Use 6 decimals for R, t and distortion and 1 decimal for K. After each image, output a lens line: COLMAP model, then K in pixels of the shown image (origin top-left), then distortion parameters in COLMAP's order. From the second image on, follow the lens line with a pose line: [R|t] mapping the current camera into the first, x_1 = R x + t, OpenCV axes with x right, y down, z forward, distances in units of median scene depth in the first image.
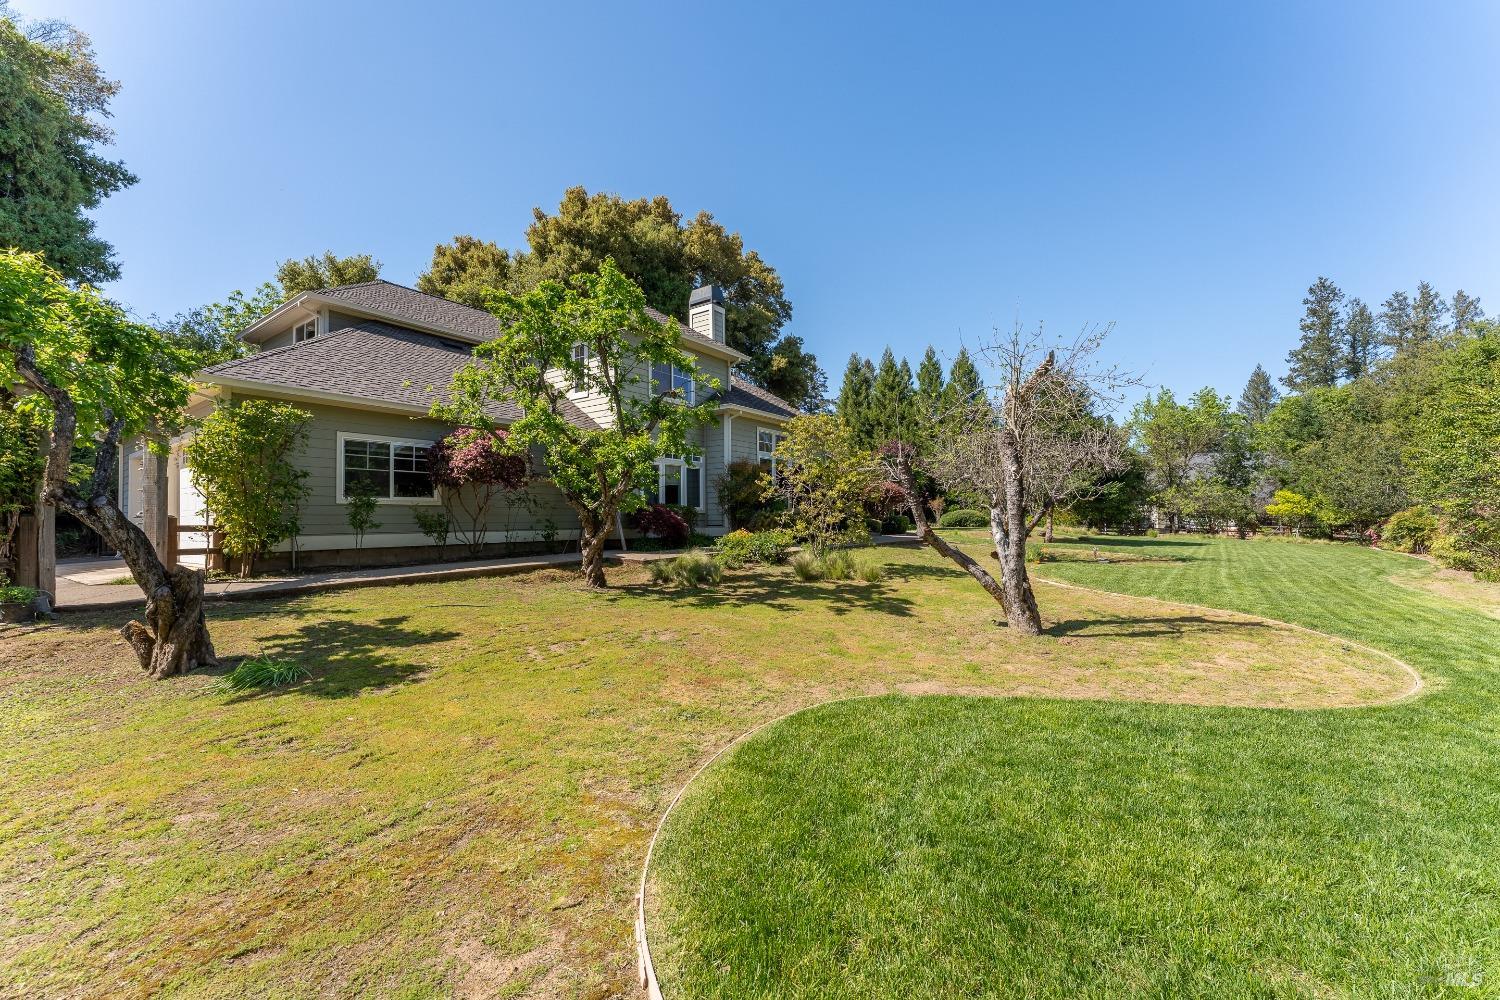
lens RADIAL K [[610.3, 0, 753.0], [0, 610.3, 502.3], [0, 0, 1]] dist [0.002936, -0.000875]
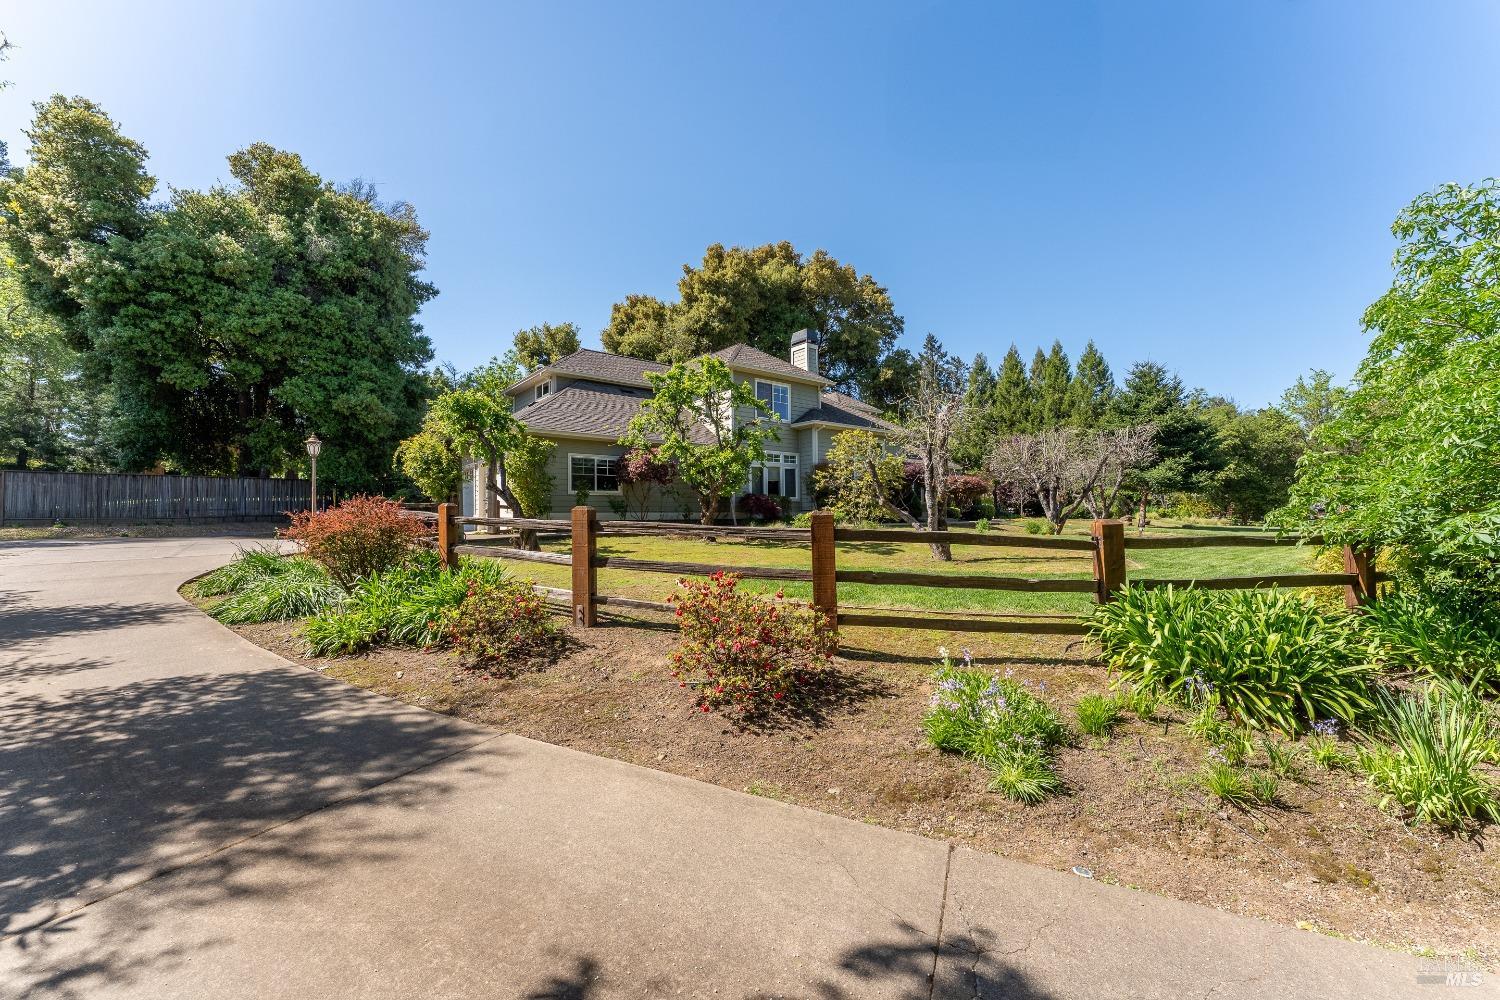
lens RADIAL K [[610.3, 0, 747.8], [0, 610.3, 500.4], [0, 0, 1]] dist [0.002936, -0.000875]
pose [[0.966925, -0.012512, -0.254755, 0.109195], [0.011598, 0.999920, -0.005087, 0.014616], [0.254798, 0.001964, 0.966992, -0.235979]]
